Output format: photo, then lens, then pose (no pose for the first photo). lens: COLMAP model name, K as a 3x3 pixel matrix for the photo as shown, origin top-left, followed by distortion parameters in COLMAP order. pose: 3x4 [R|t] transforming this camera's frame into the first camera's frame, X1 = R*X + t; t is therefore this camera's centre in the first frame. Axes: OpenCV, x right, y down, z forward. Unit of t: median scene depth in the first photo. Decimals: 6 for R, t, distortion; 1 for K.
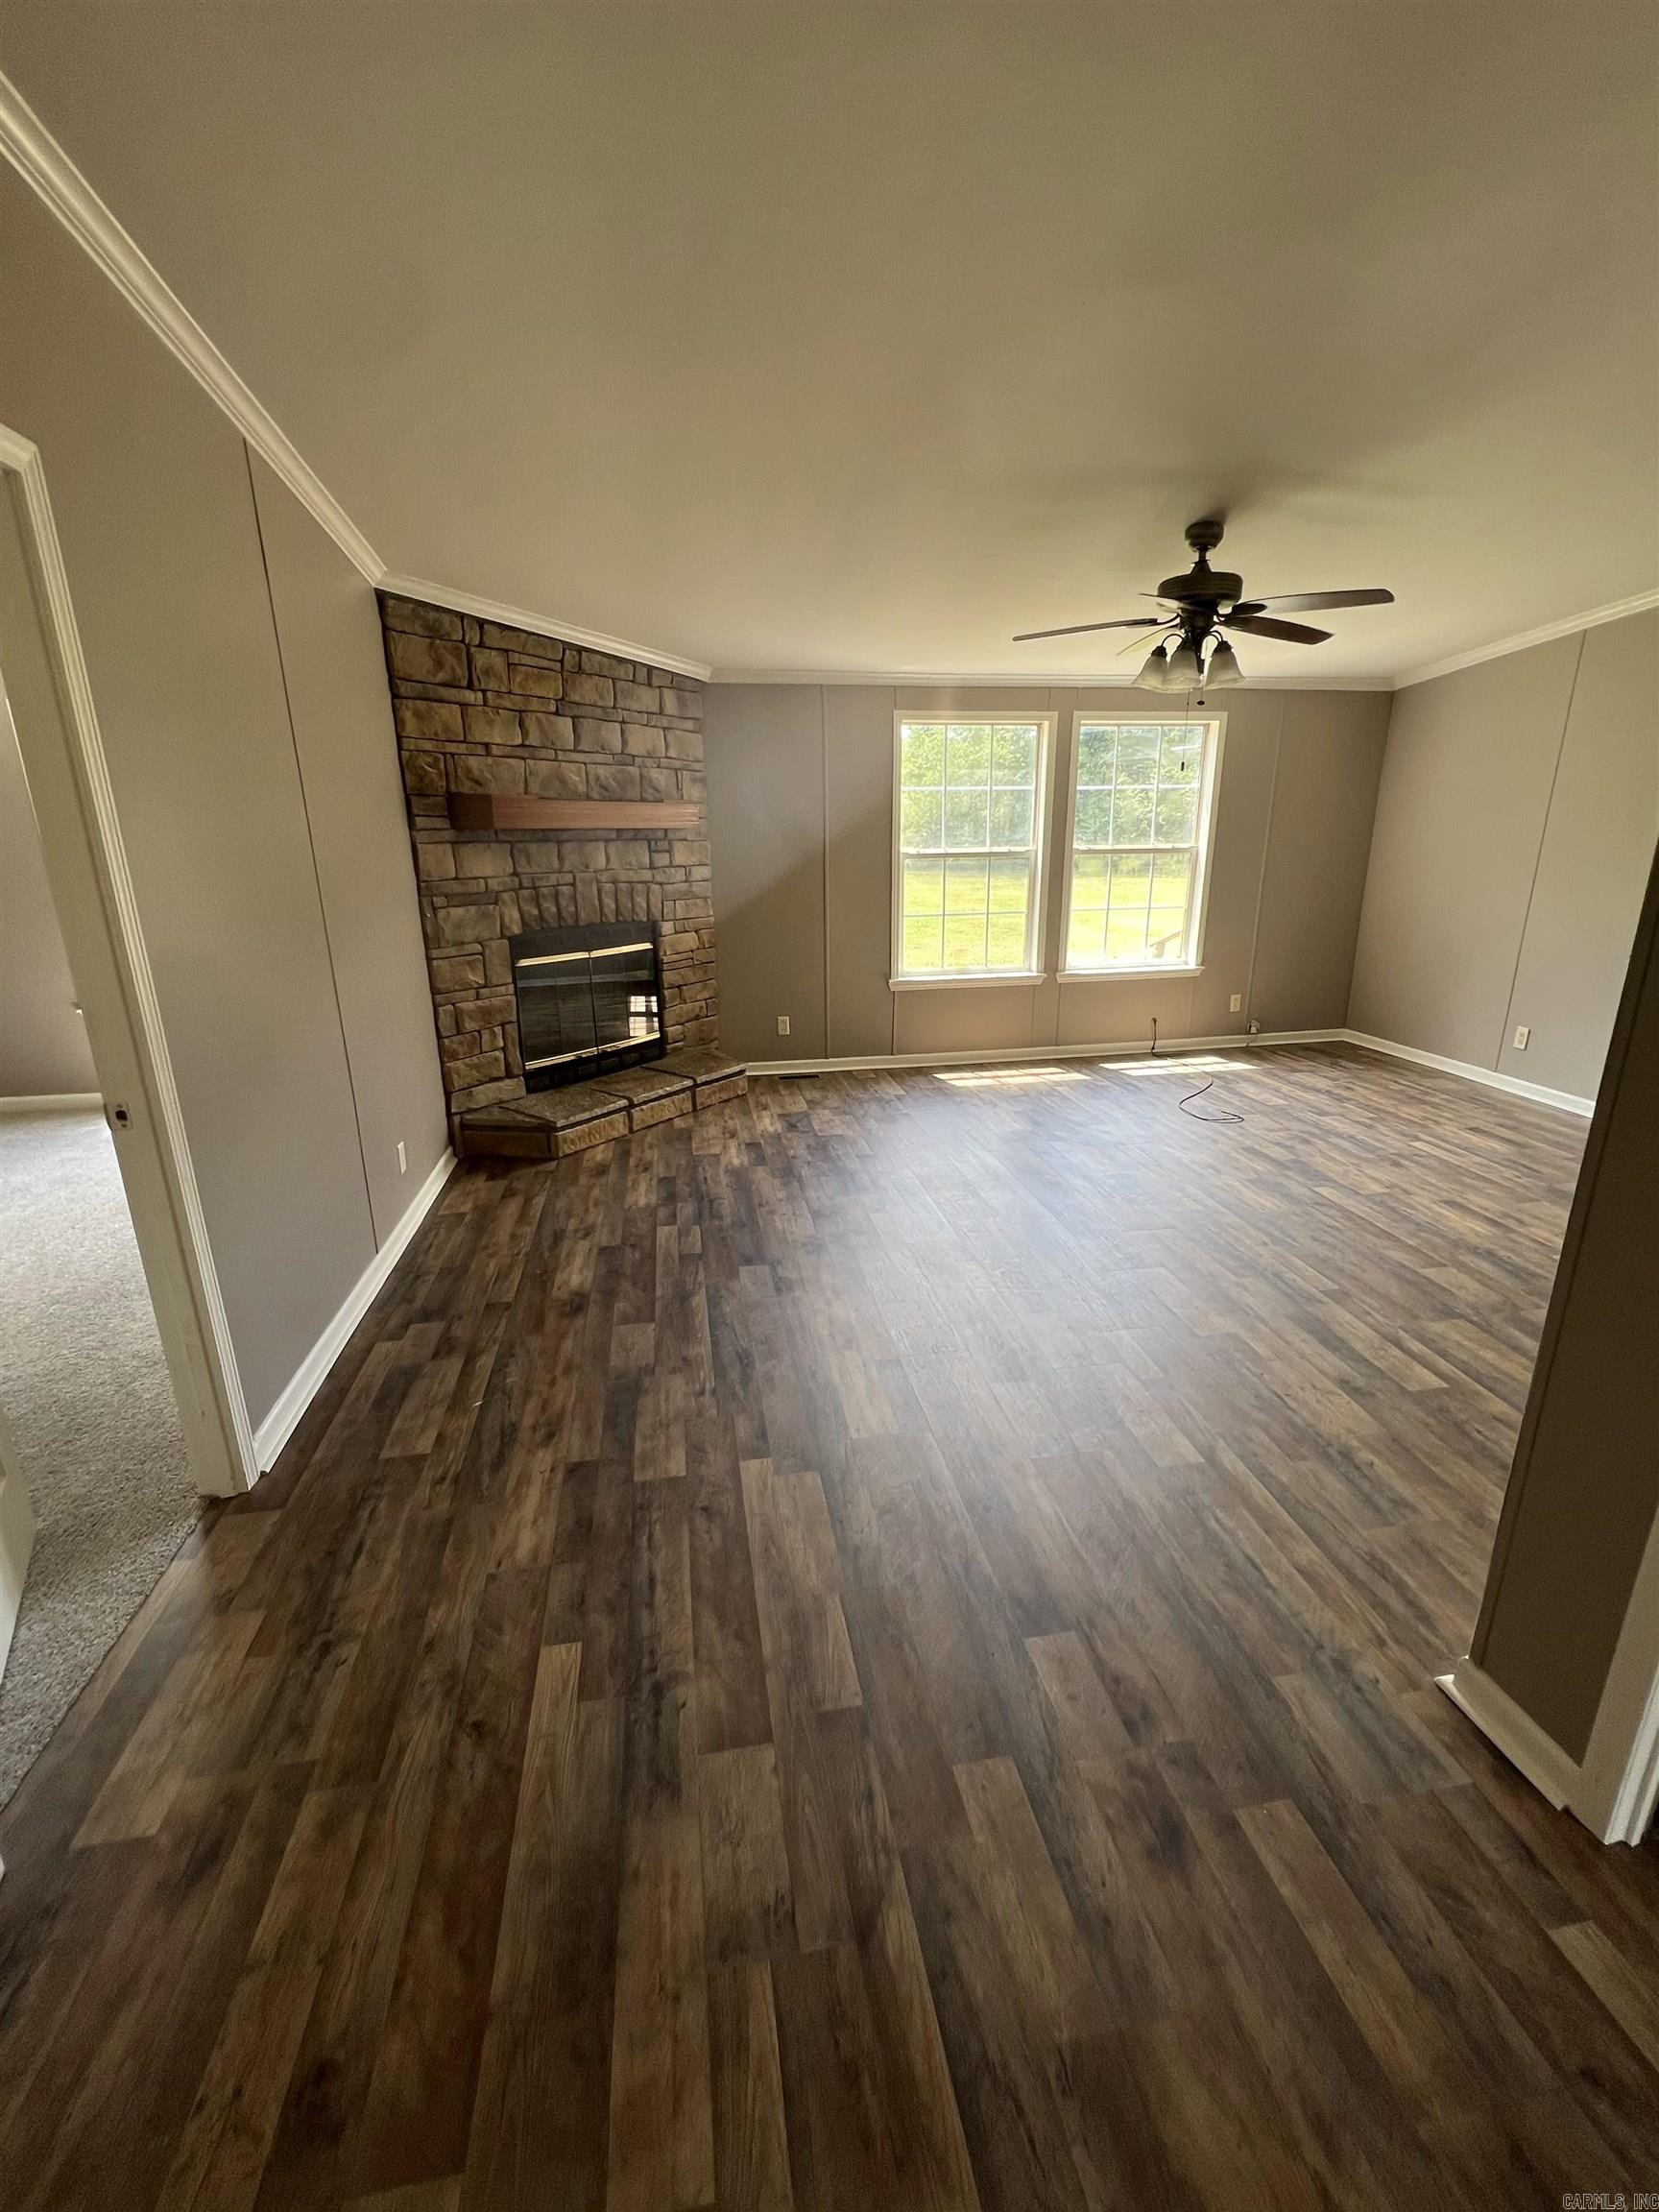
lens RADIAL K [[931.5, 0, 836.7], [0, 931.5, 1105.2], [0, 0, 1]] dist [-0.002239, 0.000523]
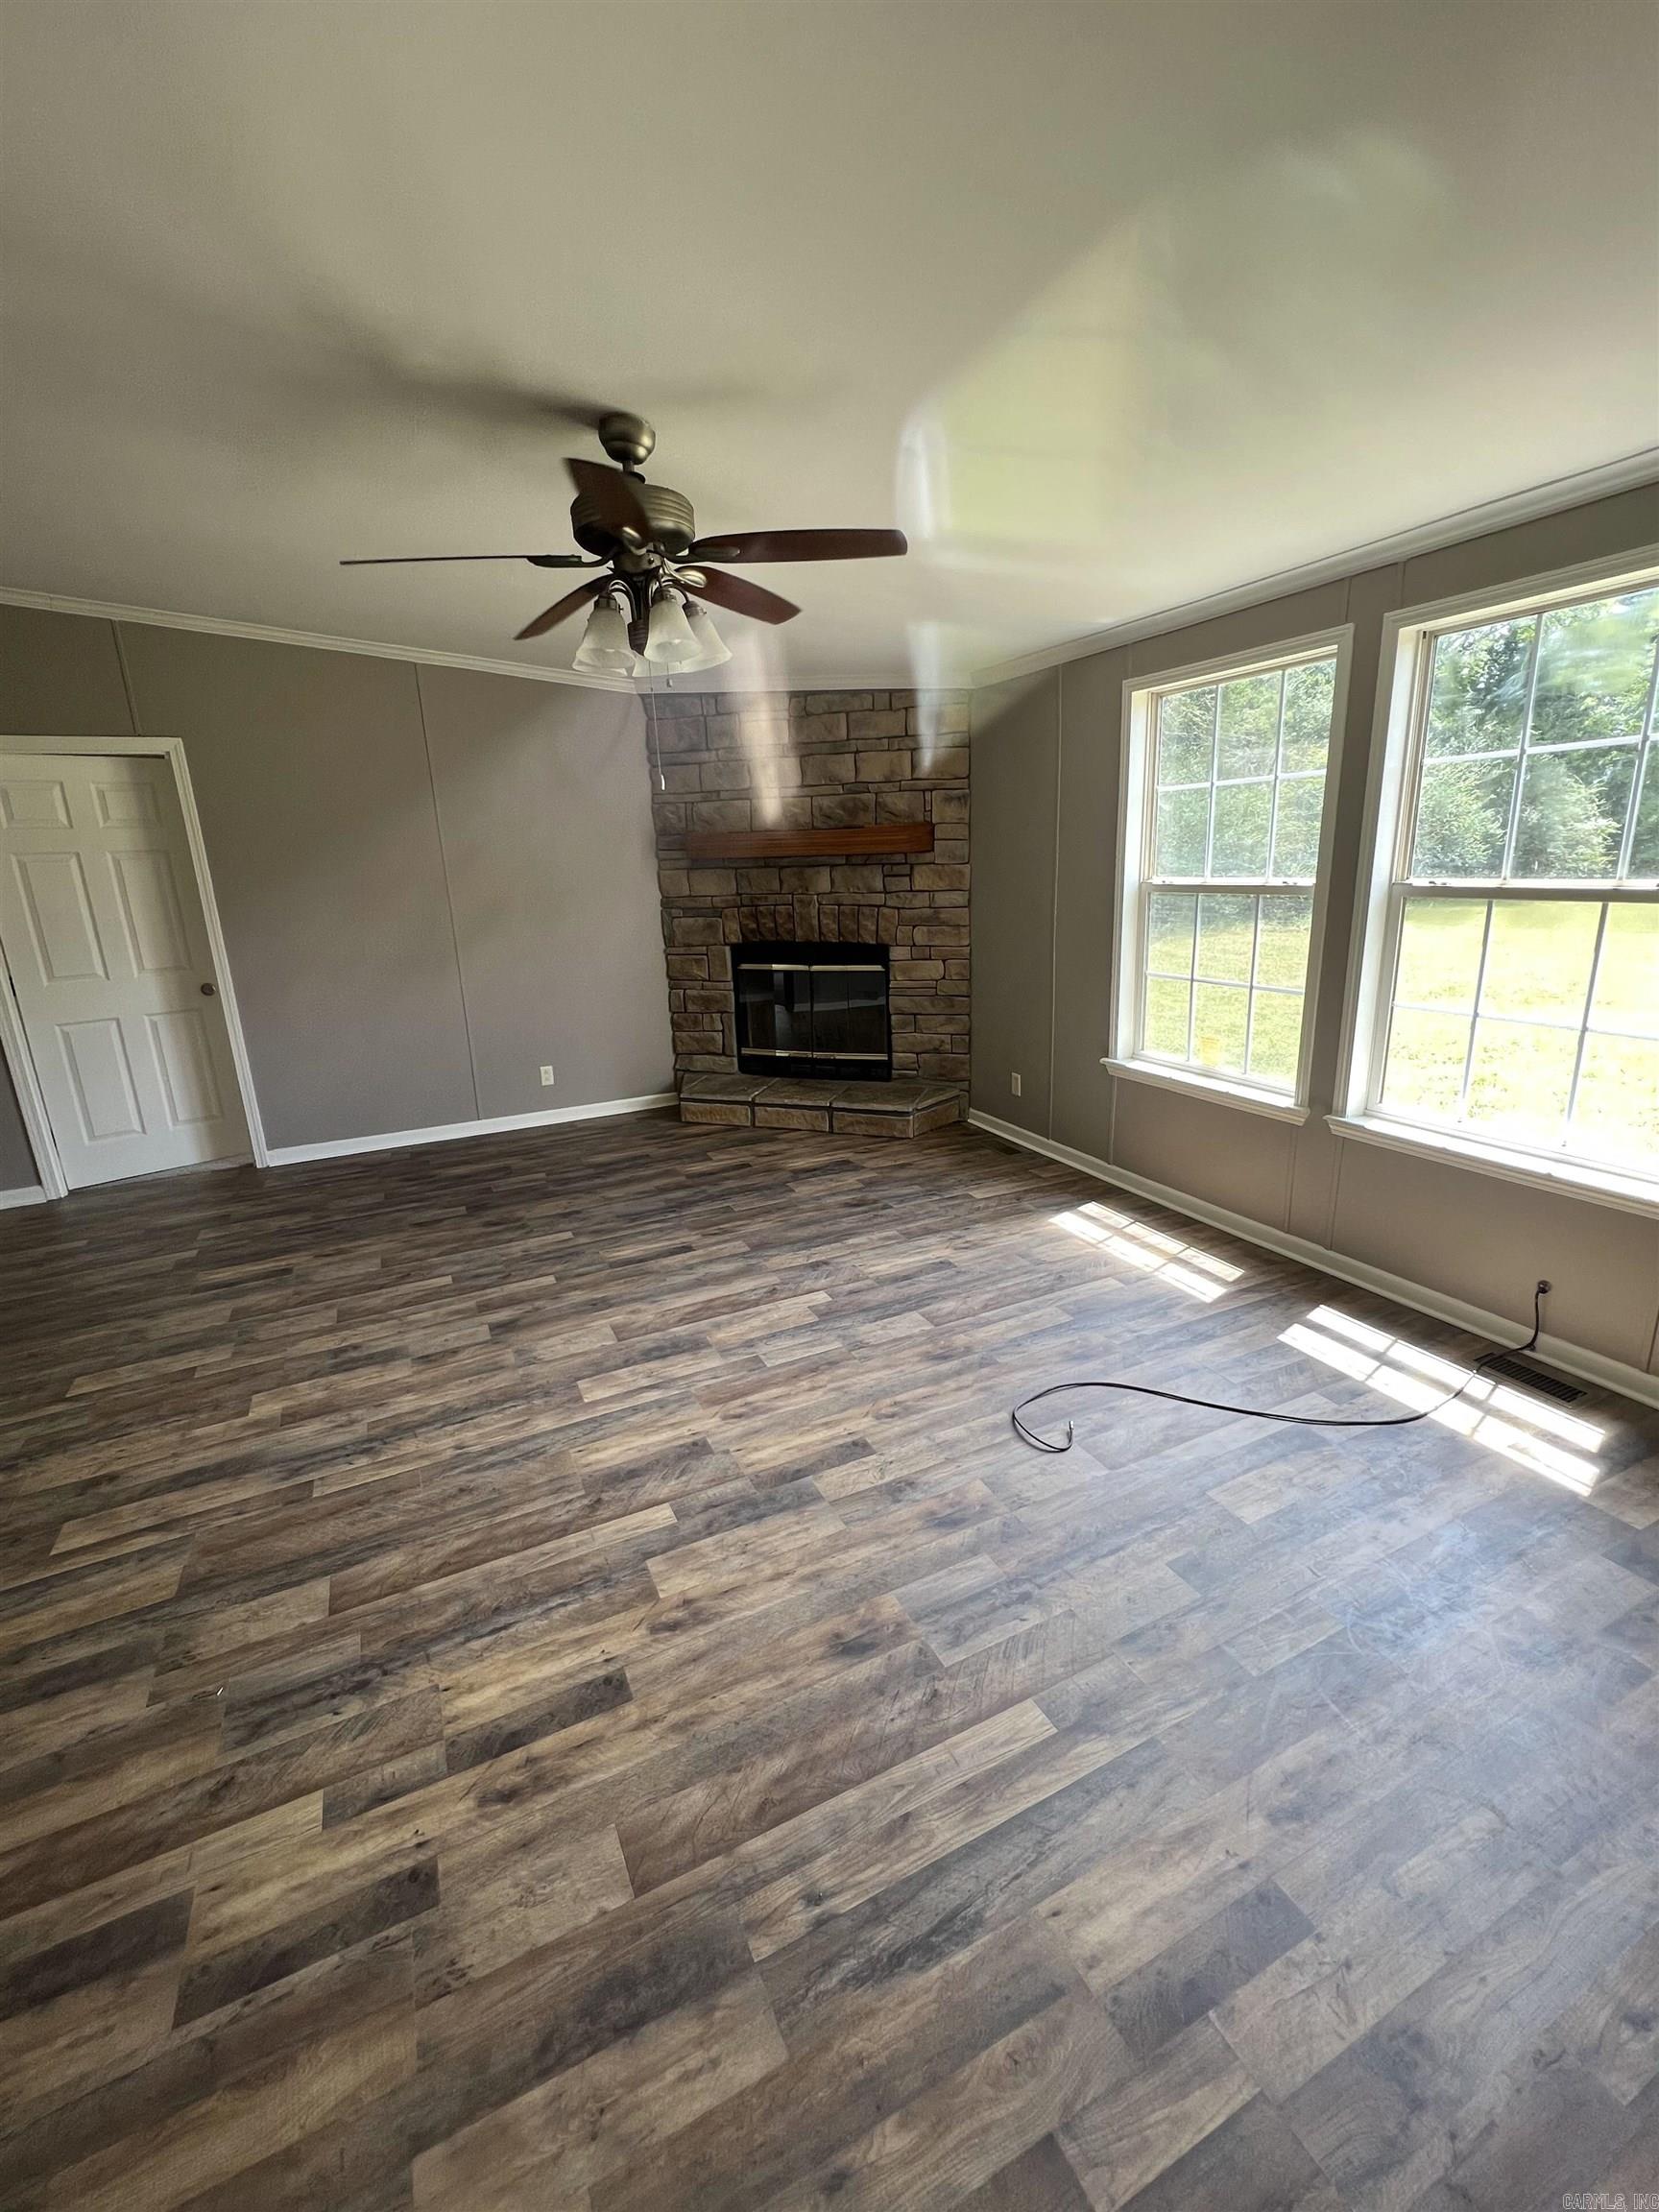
lens RADIAL K [[908.4, 0, 816.1], [0, 908.4, 1114.0], [0, 0, 1]] dist [-0.008259, 0.005291]
pose [[0.276007, 0.266732, -0.923403, 0.863036], [-0.241975, 0.949062, 0.201817, -0.239438], [0.930198, 0.167737, 0.326490, 0.751855]]
